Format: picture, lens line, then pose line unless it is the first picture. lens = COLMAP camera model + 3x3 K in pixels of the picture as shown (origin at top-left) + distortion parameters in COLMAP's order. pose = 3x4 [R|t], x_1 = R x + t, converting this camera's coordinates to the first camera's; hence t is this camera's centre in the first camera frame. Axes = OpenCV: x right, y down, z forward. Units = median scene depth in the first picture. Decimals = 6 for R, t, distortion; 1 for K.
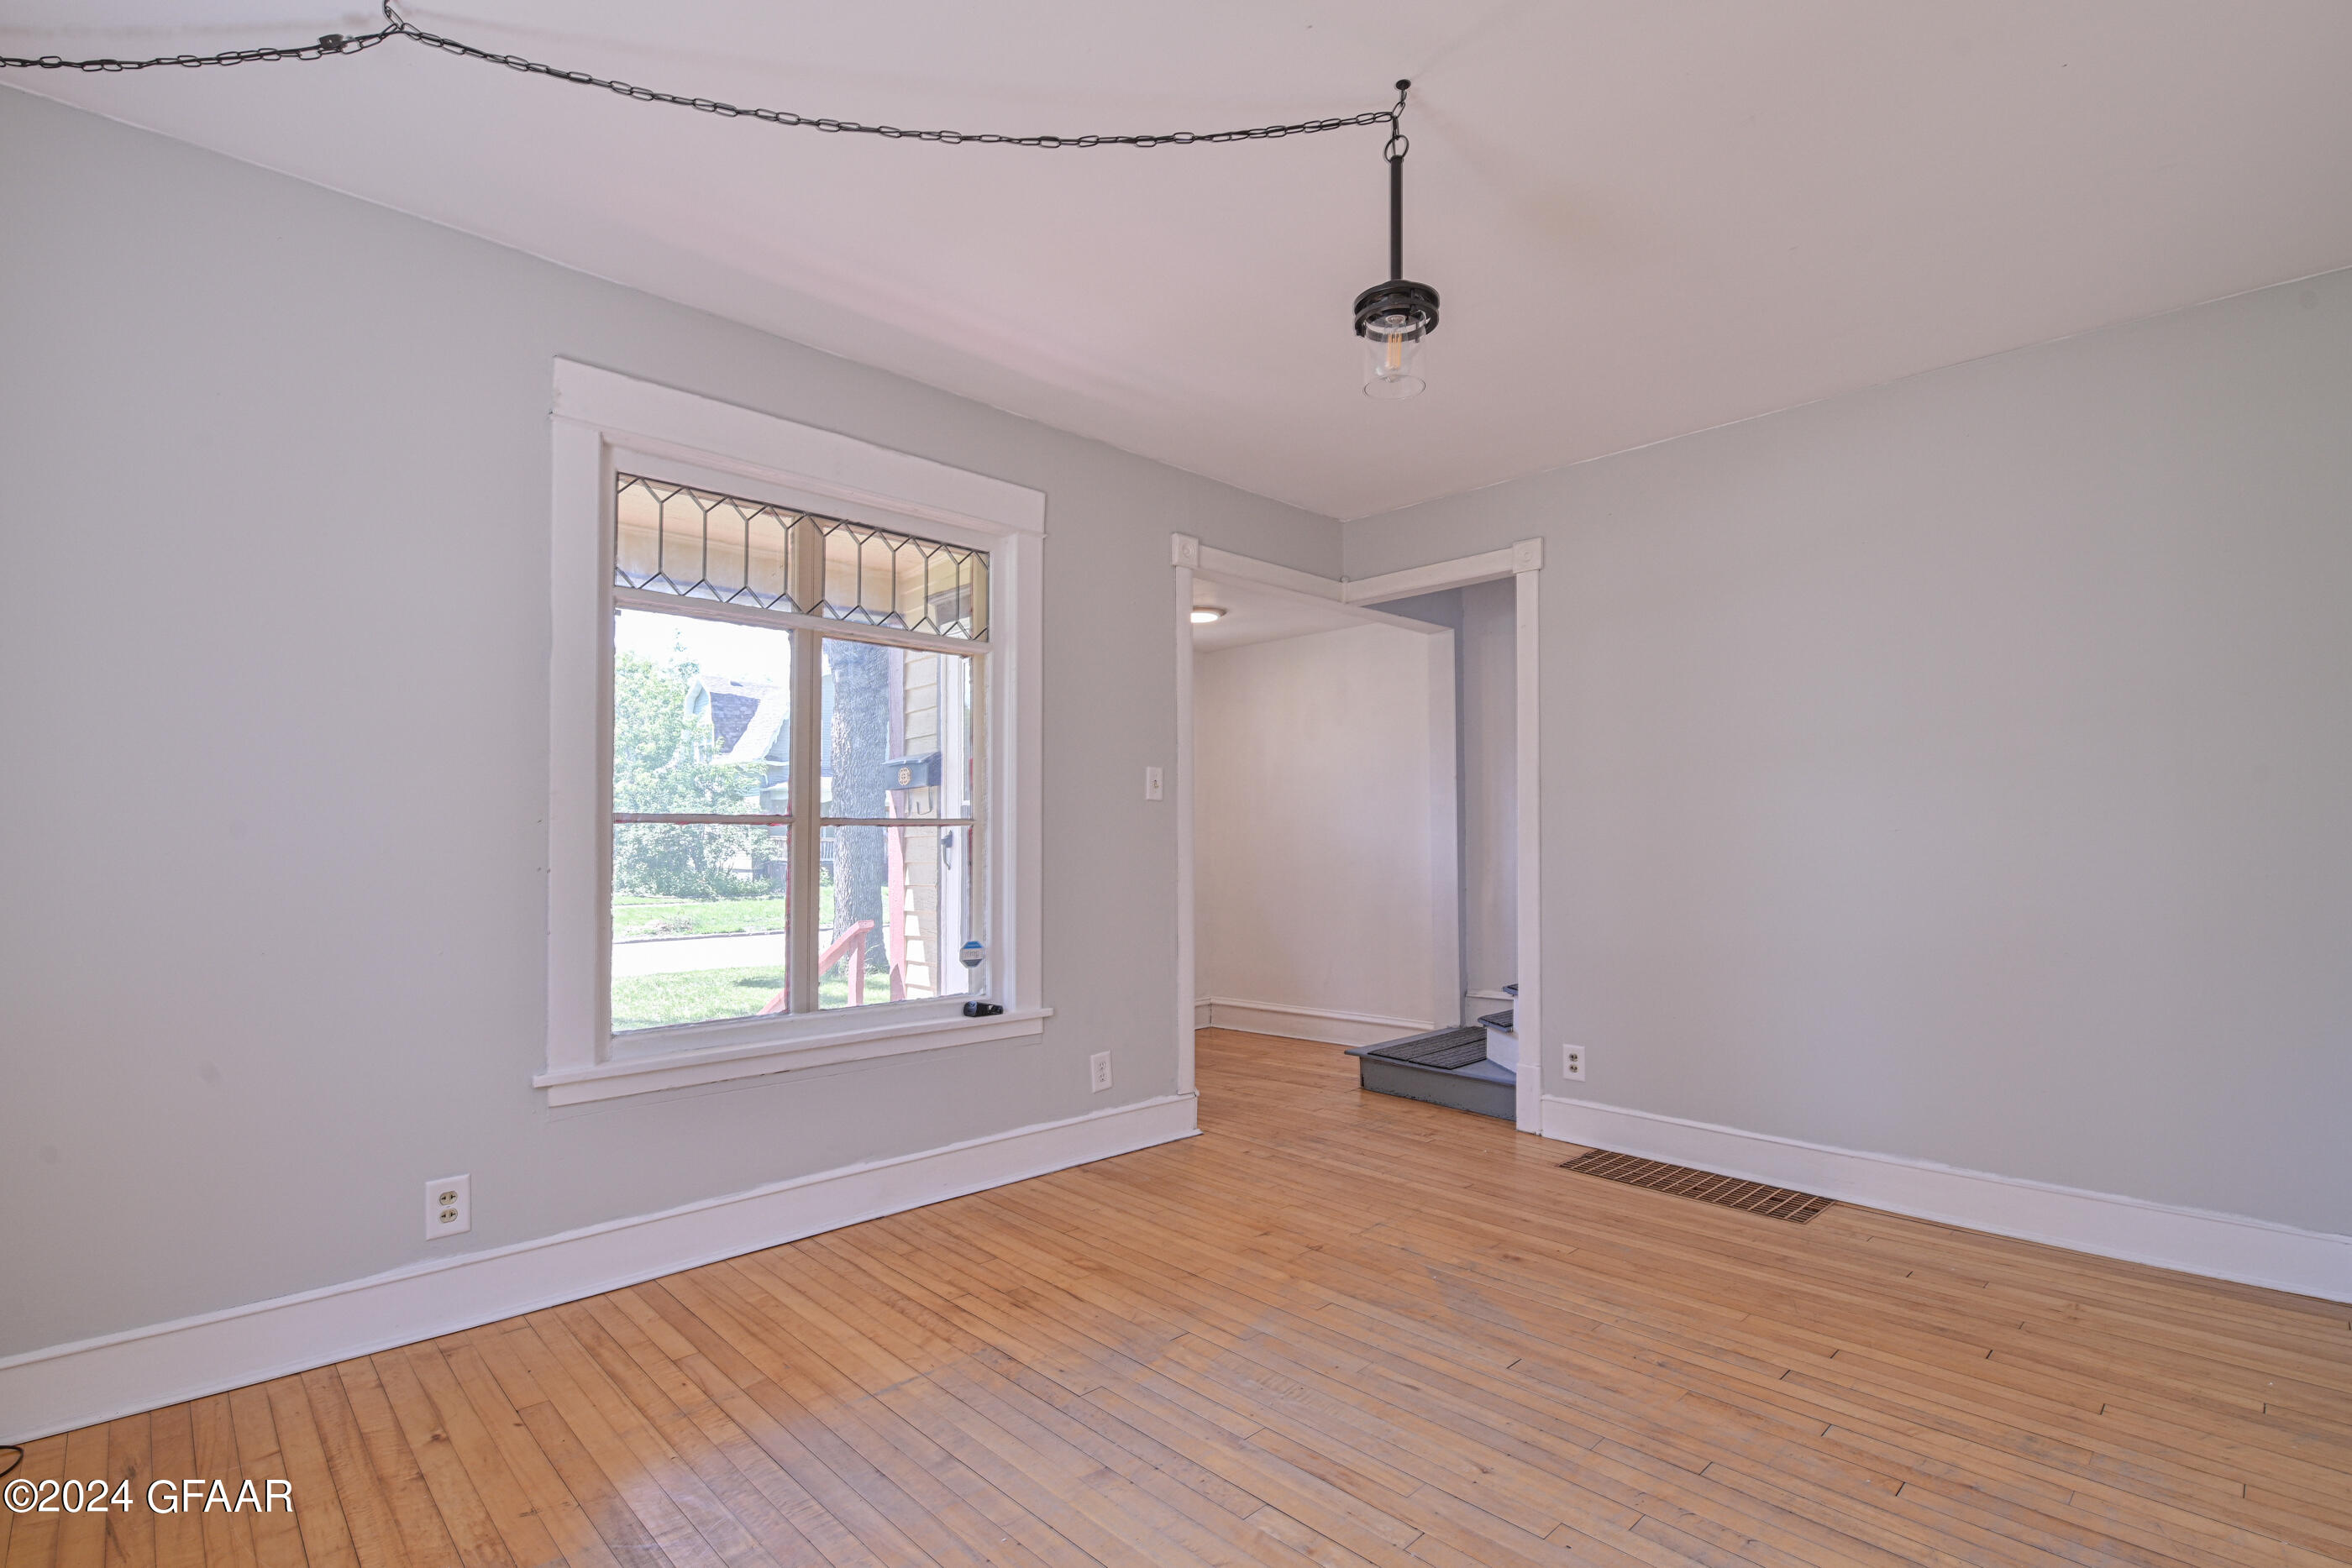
lens RADIAL K [[1099.2, 0, 1170.4], [0, 1099.2, 862.0], [0, 0, 1]] dist [0.006744, -0.009777]
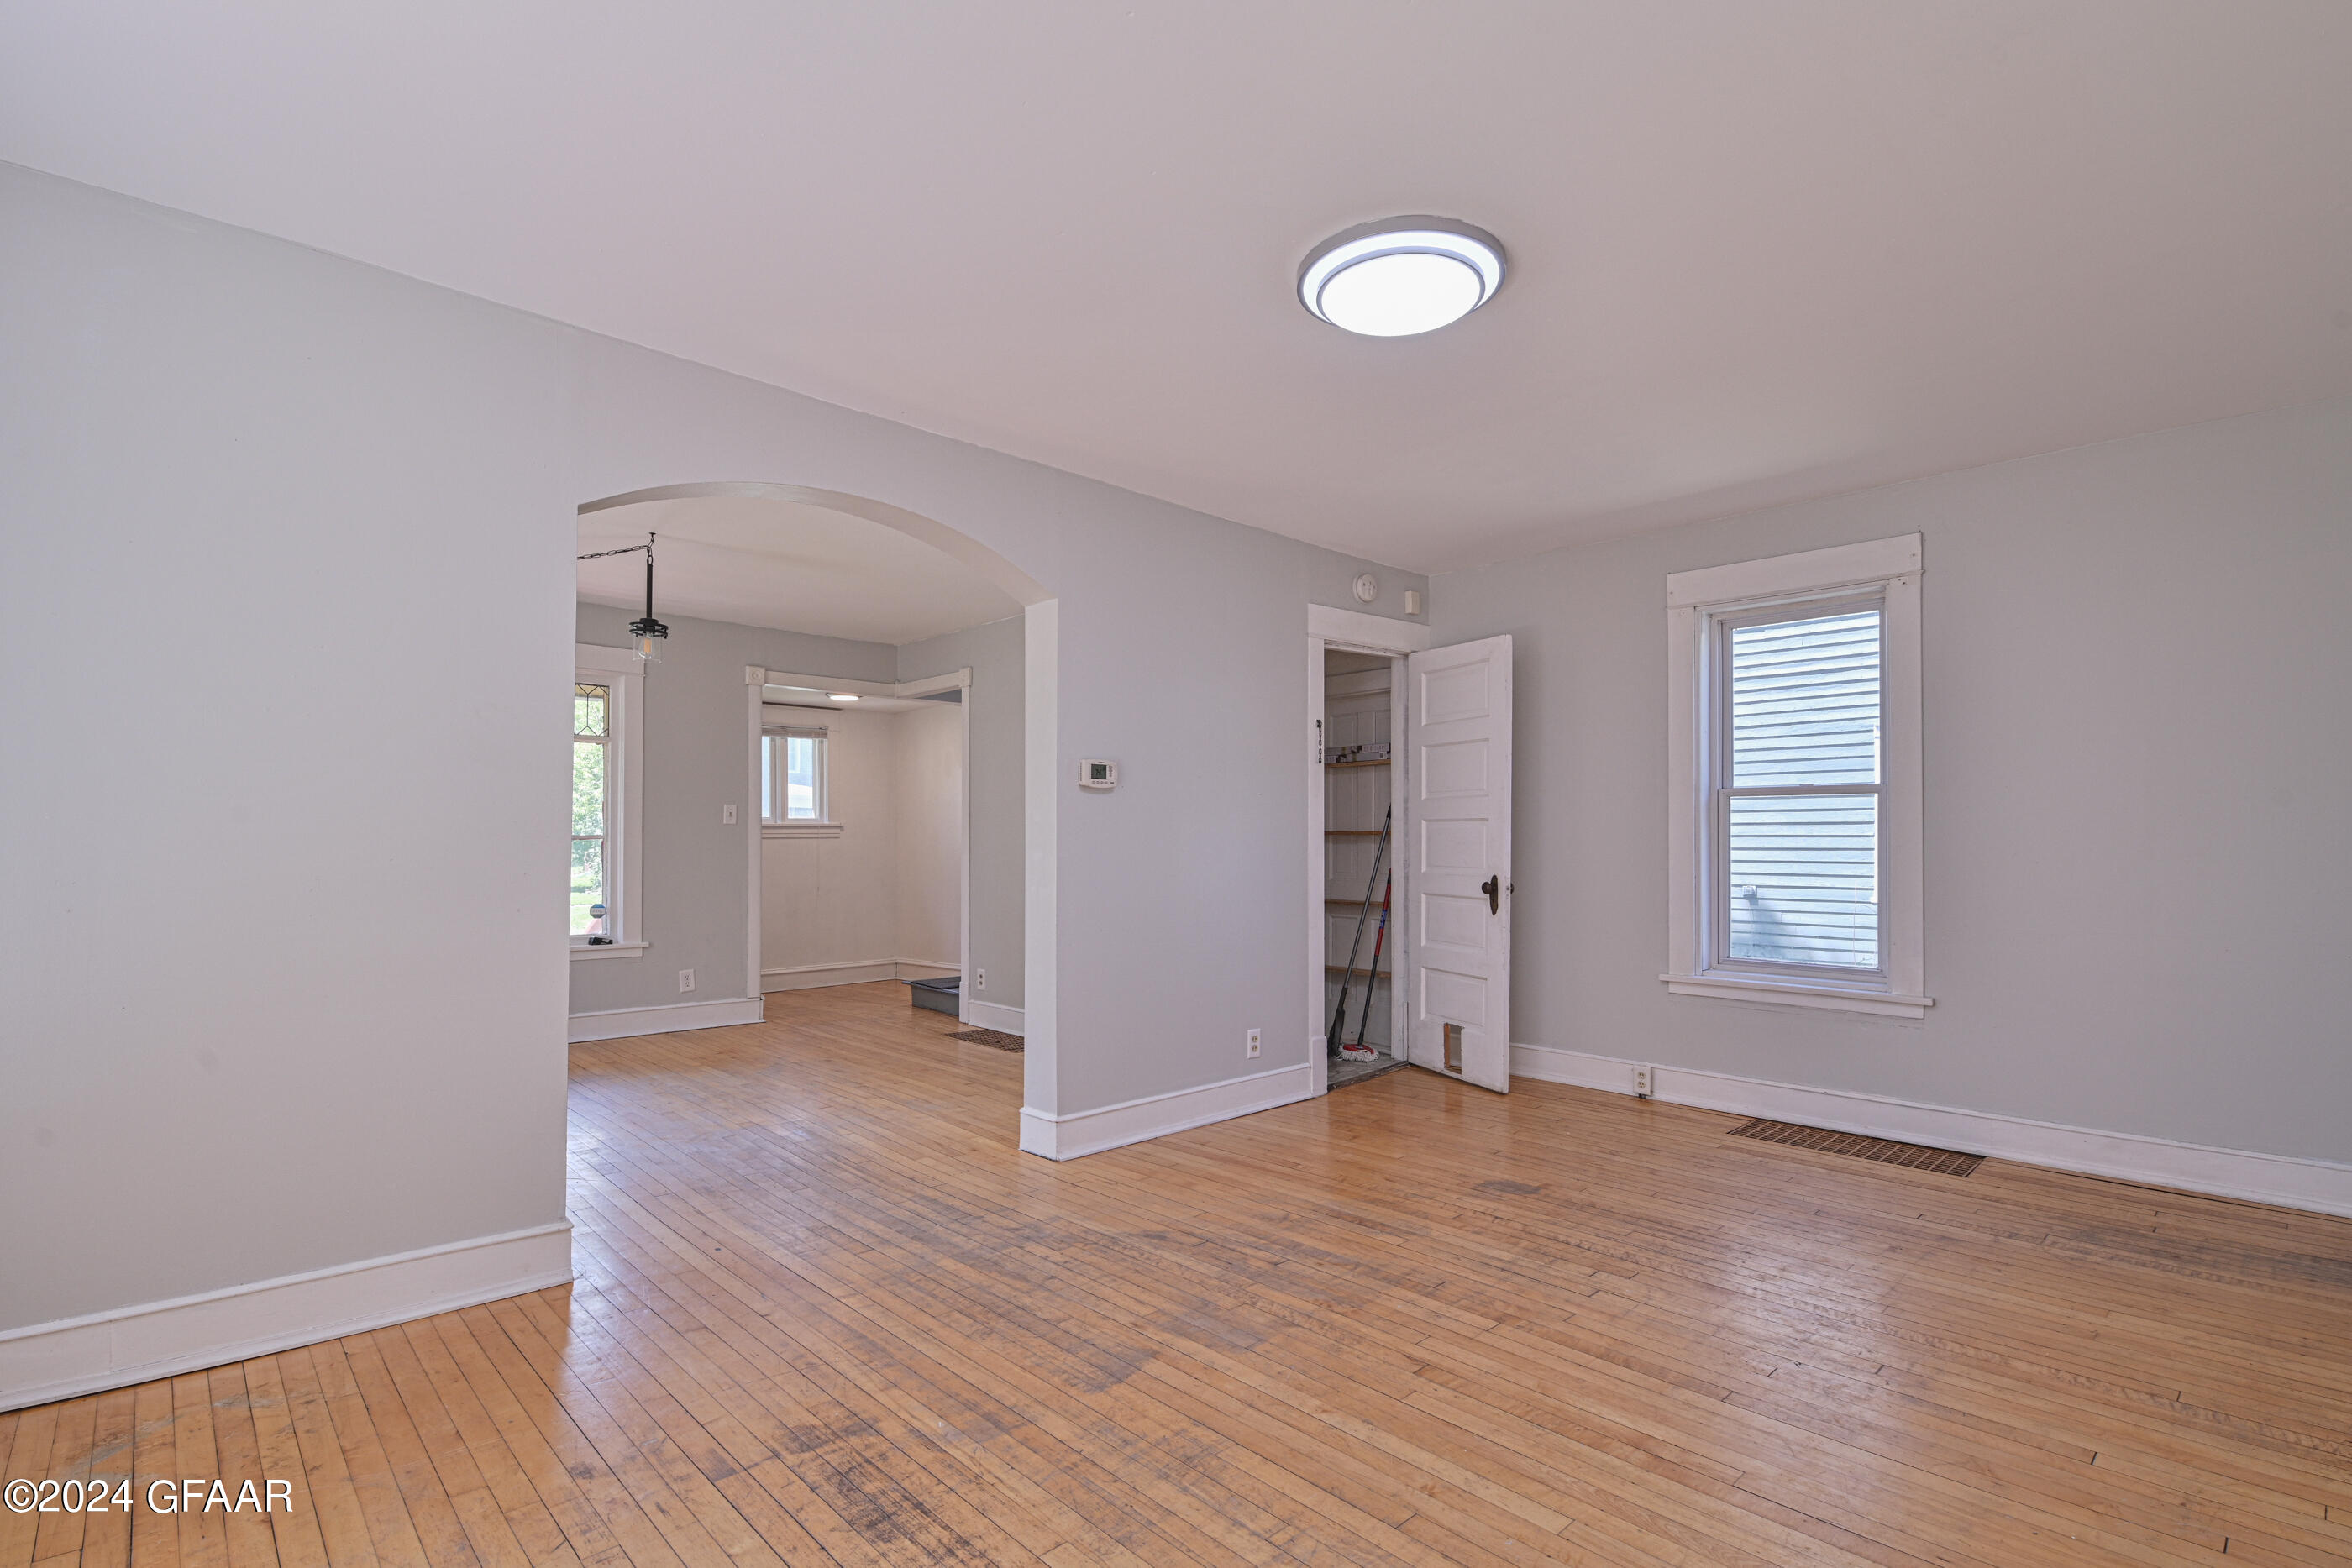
lens RADIAL K [[1099.2, 0, 1170.4], [0, 1099.2, 862.0], [0, 0, 1]] dist [0.006744, -0.009777]
pose [[0.999983, 0.004626, -0.003527, 0.673477], [-0.004650, 0.999966, -0.006802, 0.011843], [0.003495, 0.006819, 0.999971, -0.695869]]
